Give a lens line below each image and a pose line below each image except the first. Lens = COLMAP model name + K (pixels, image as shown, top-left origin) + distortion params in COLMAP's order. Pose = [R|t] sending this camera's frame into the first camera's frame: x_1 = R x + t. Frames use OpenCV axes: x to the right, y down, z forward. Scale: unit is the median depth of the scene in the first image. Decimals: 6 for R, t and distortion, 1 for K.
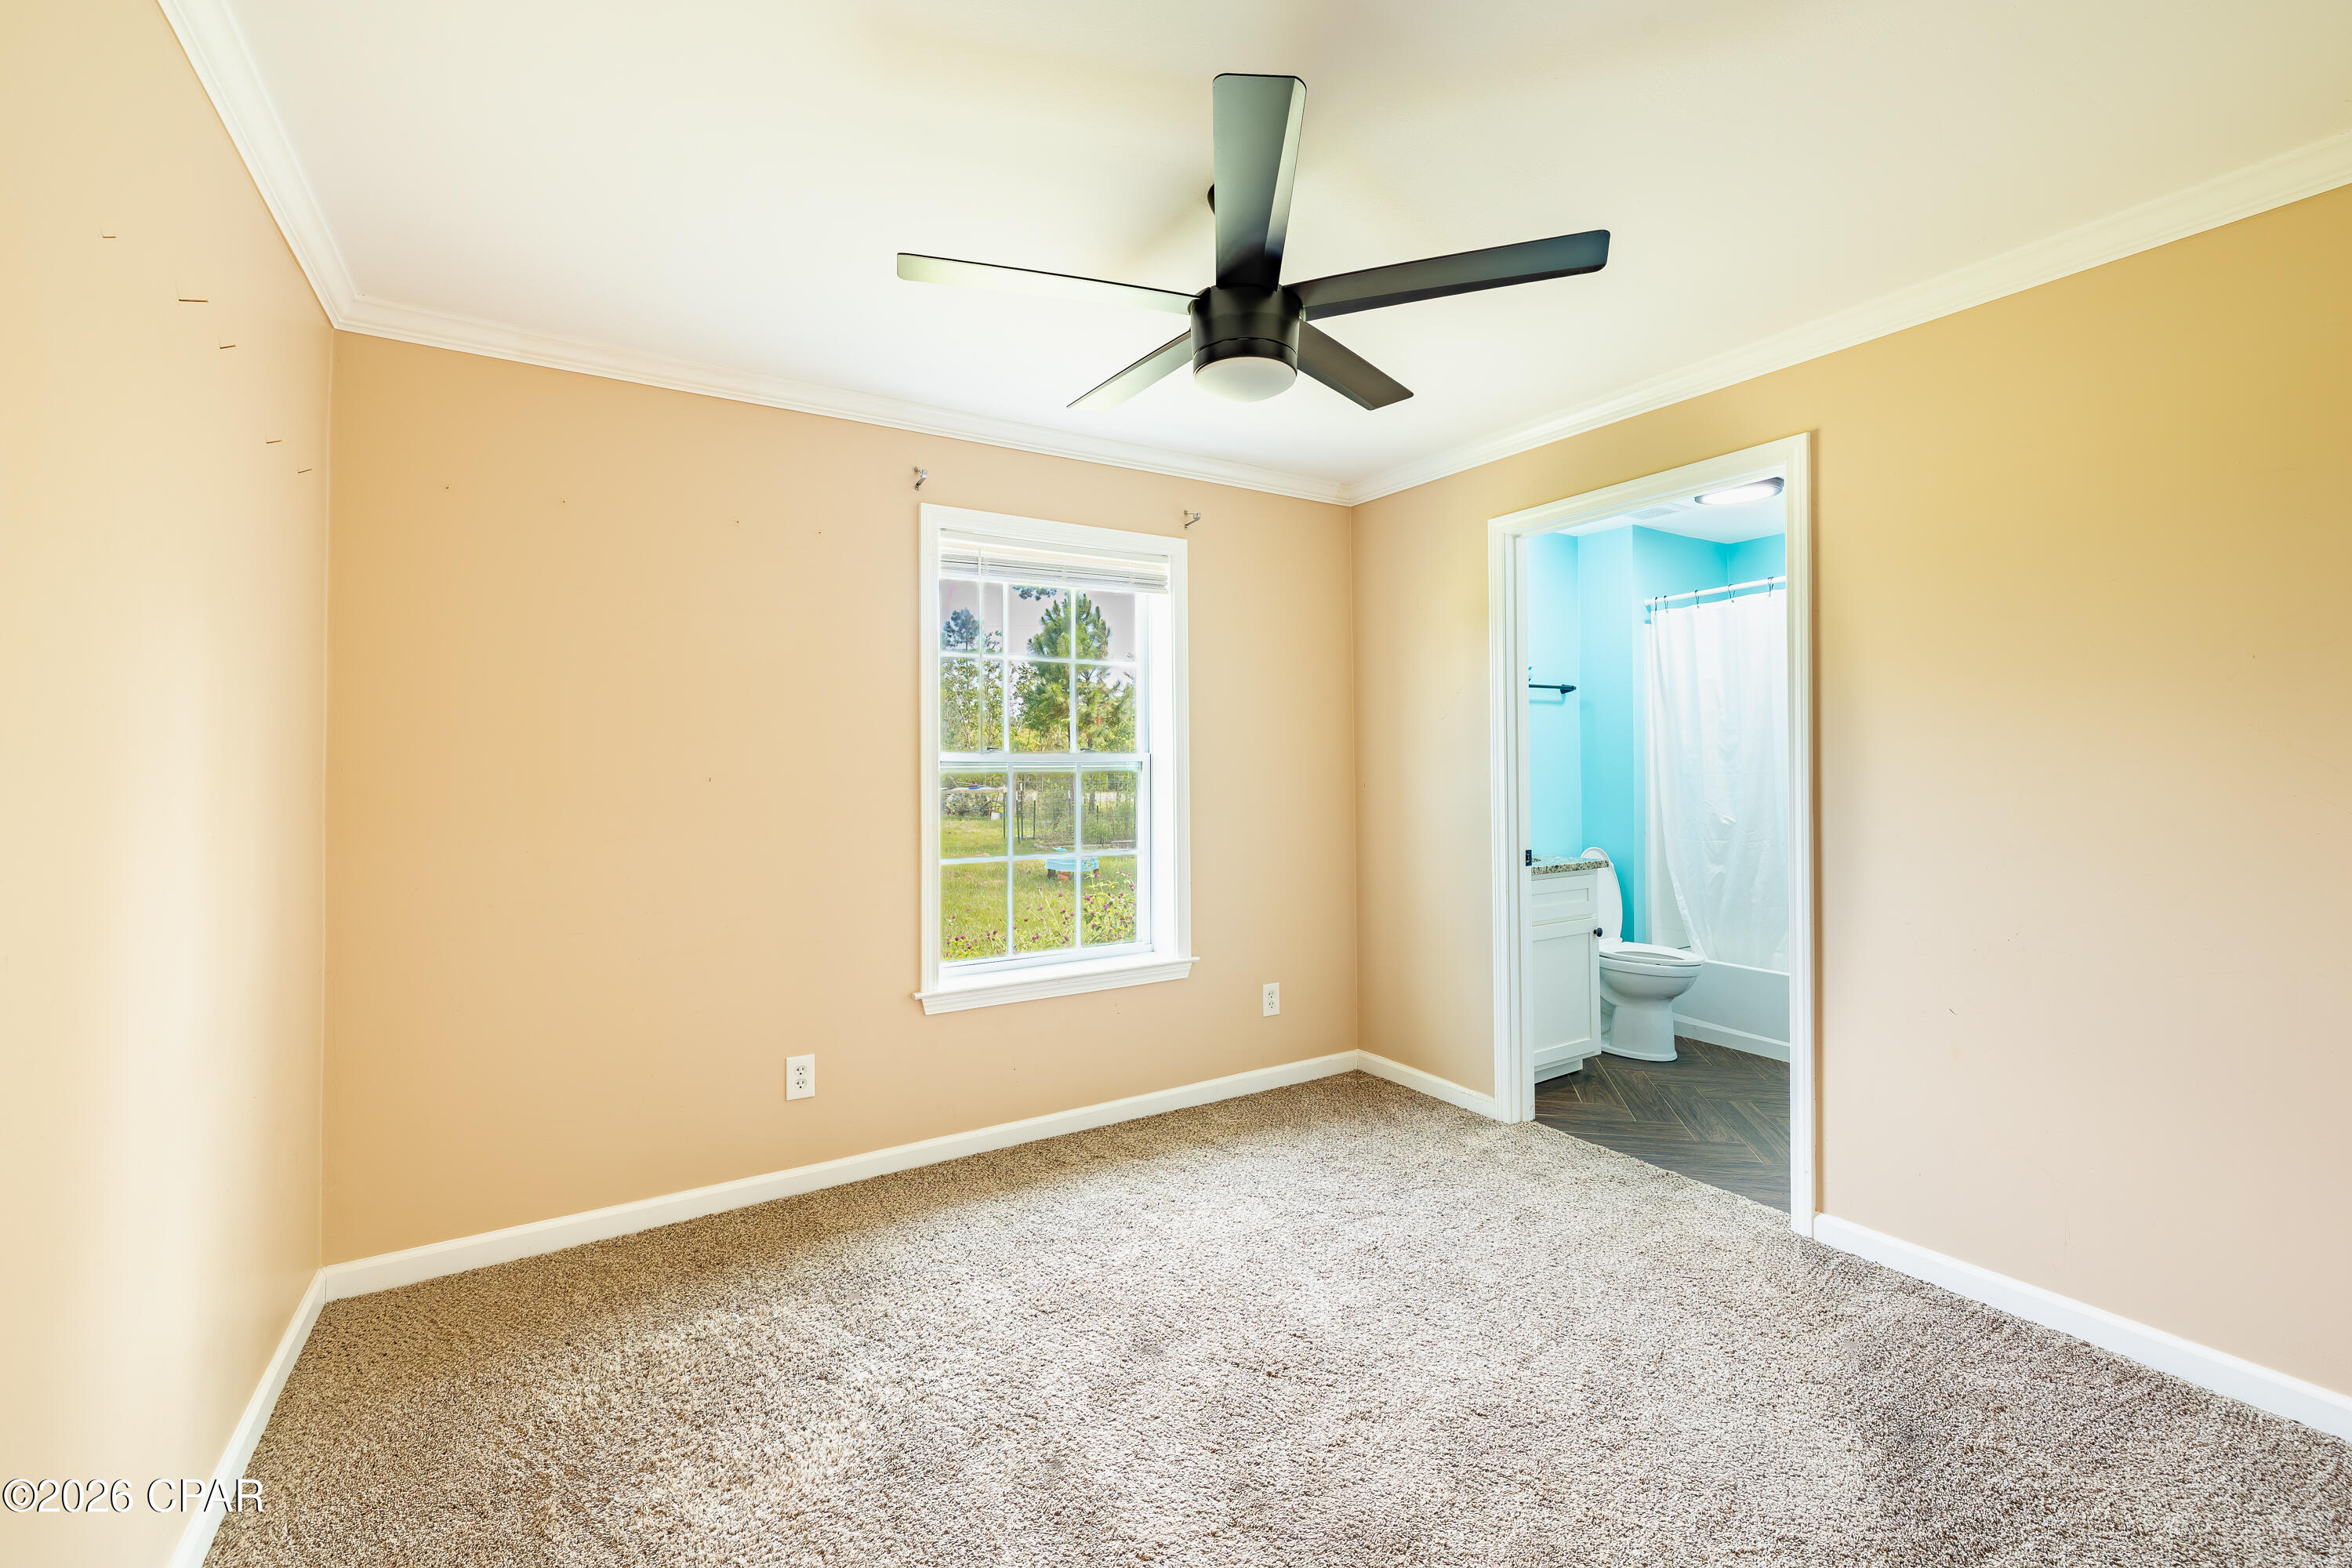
lens RADIAL K [[987.2, 0, 1194.4], [0, 987.2, 774.4], [0, 0, 1]] dist [-0.000291, 0.000369]
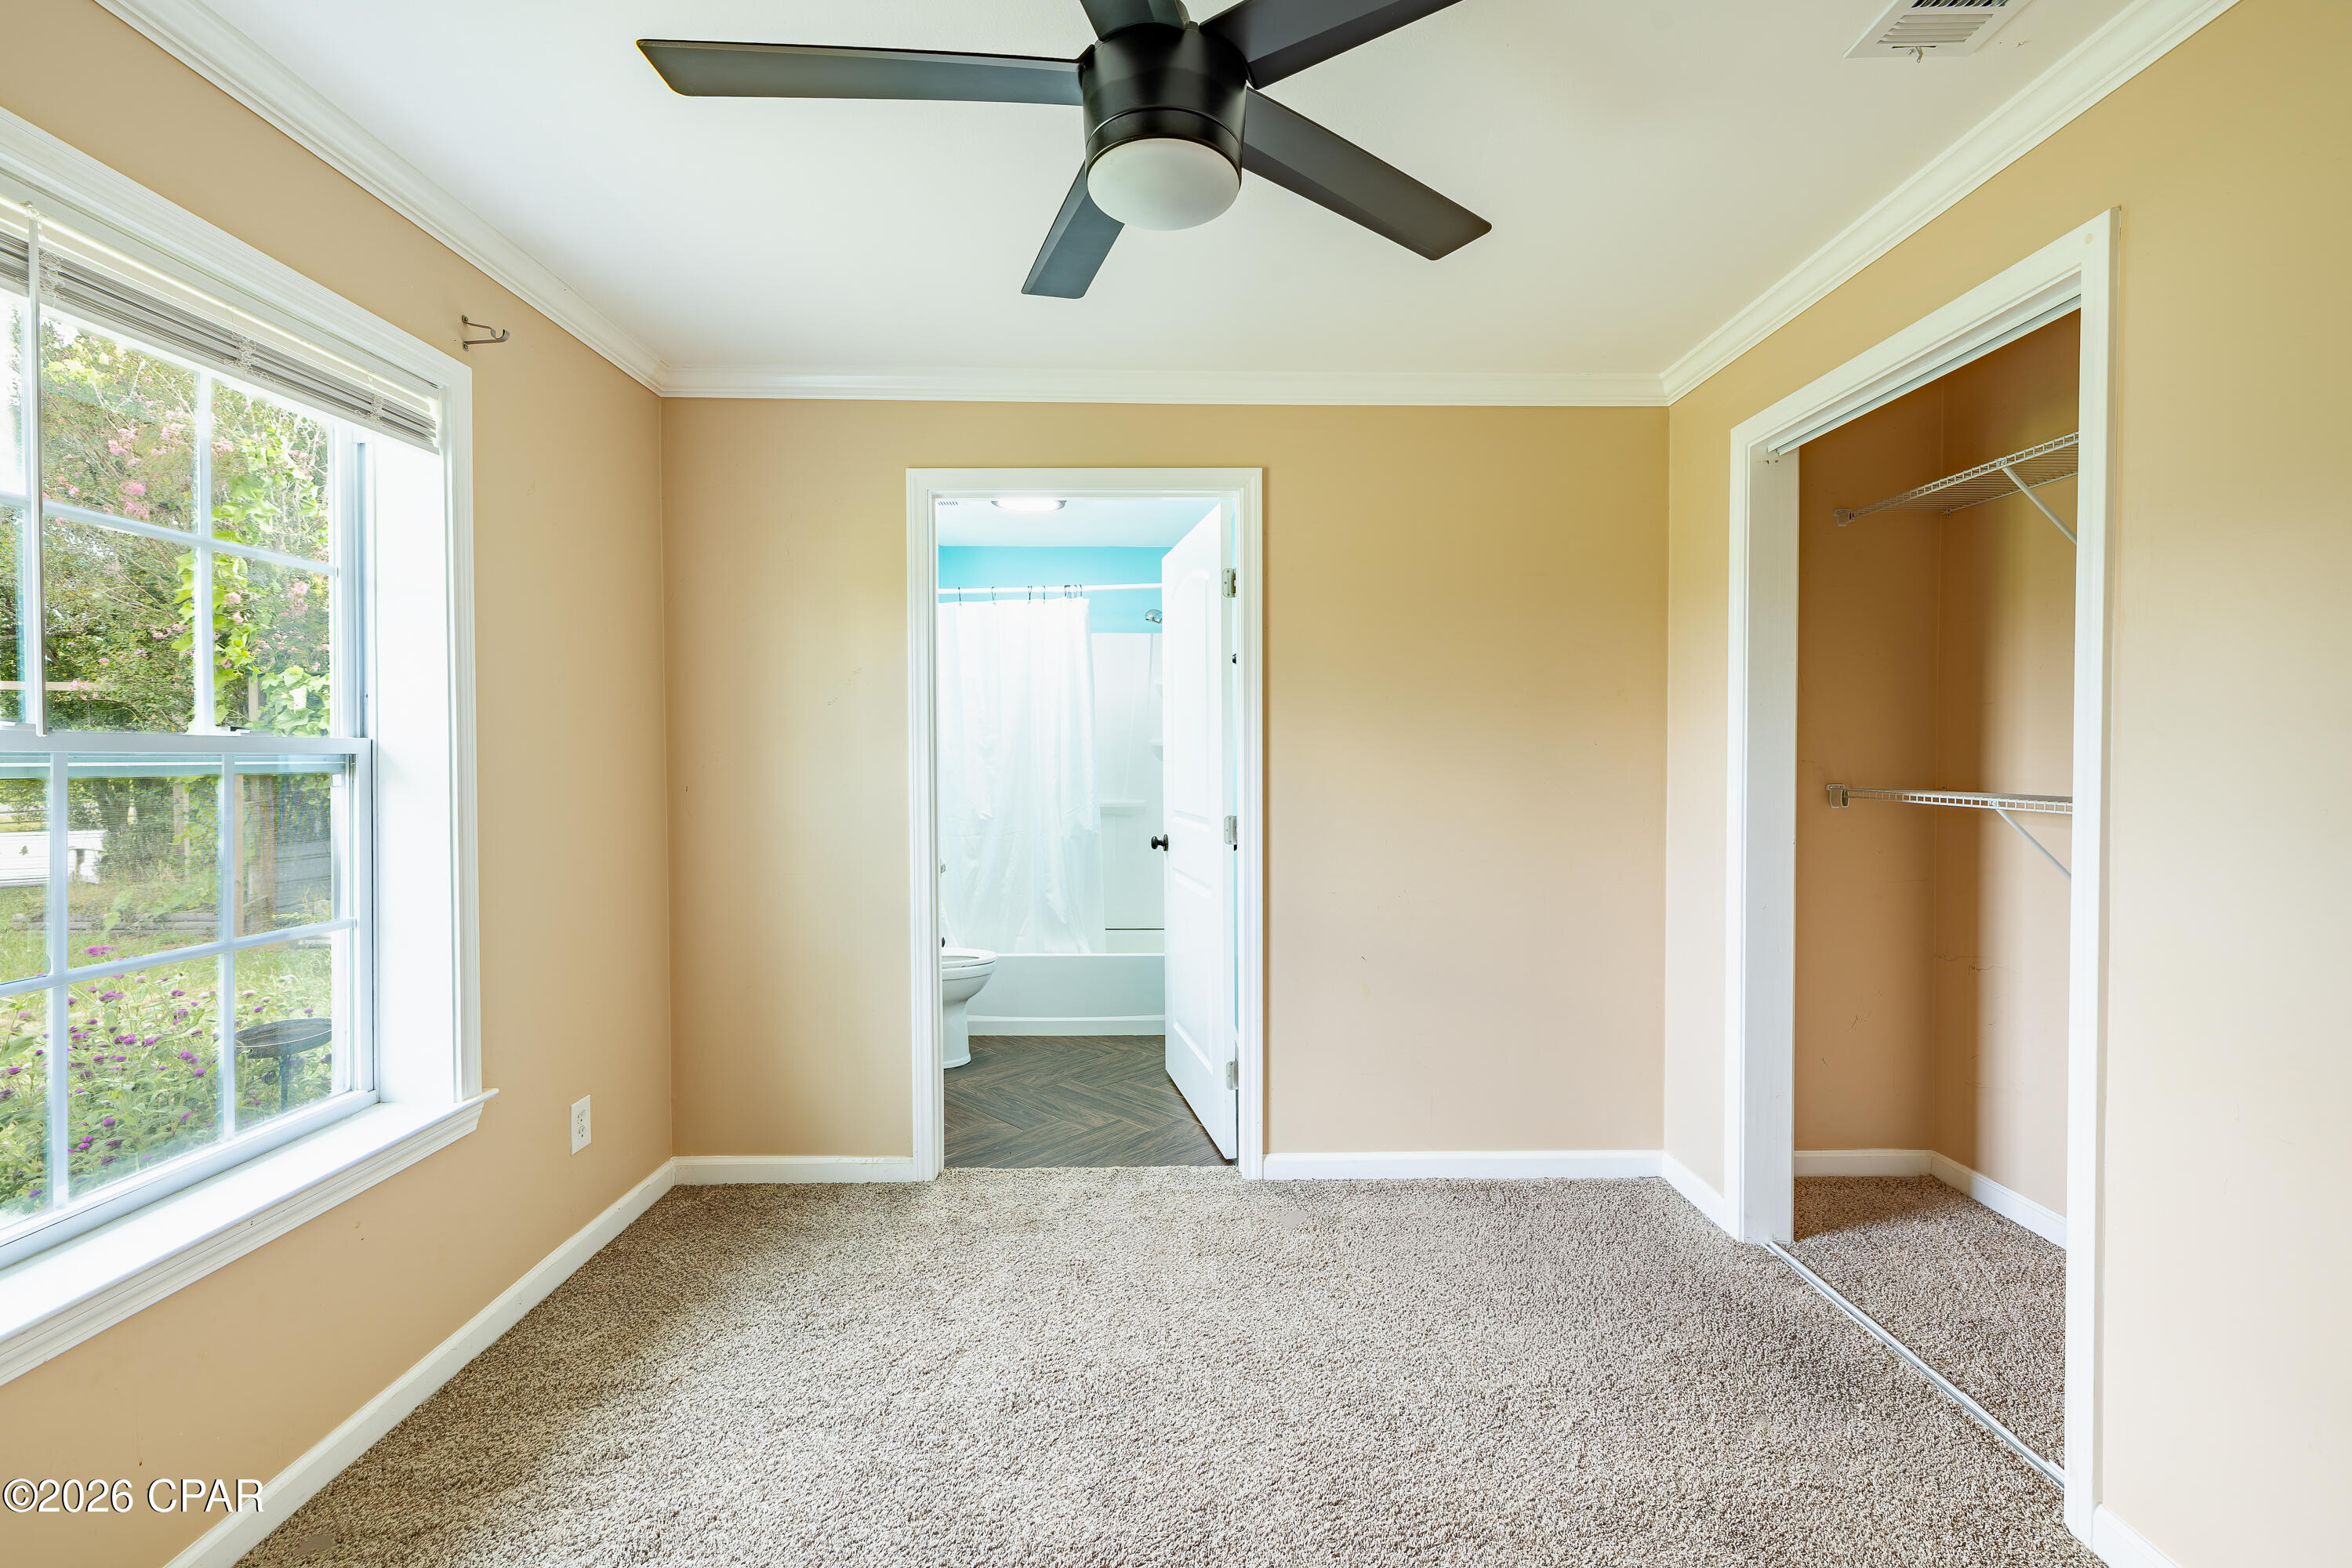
lens RADIAL K [[987.2, 0, 1185.2], [0, 987.2, 775.8], [0, 0, 1]] dist [-0.000291, 0.000369]
pose [[0.527751, -0.011349, 0.849324, -0.284290], [0.006249, 0.999936, 0.009479, -0.004398], [-0.849376, 0.000305, 0.527787, 0.354410]]
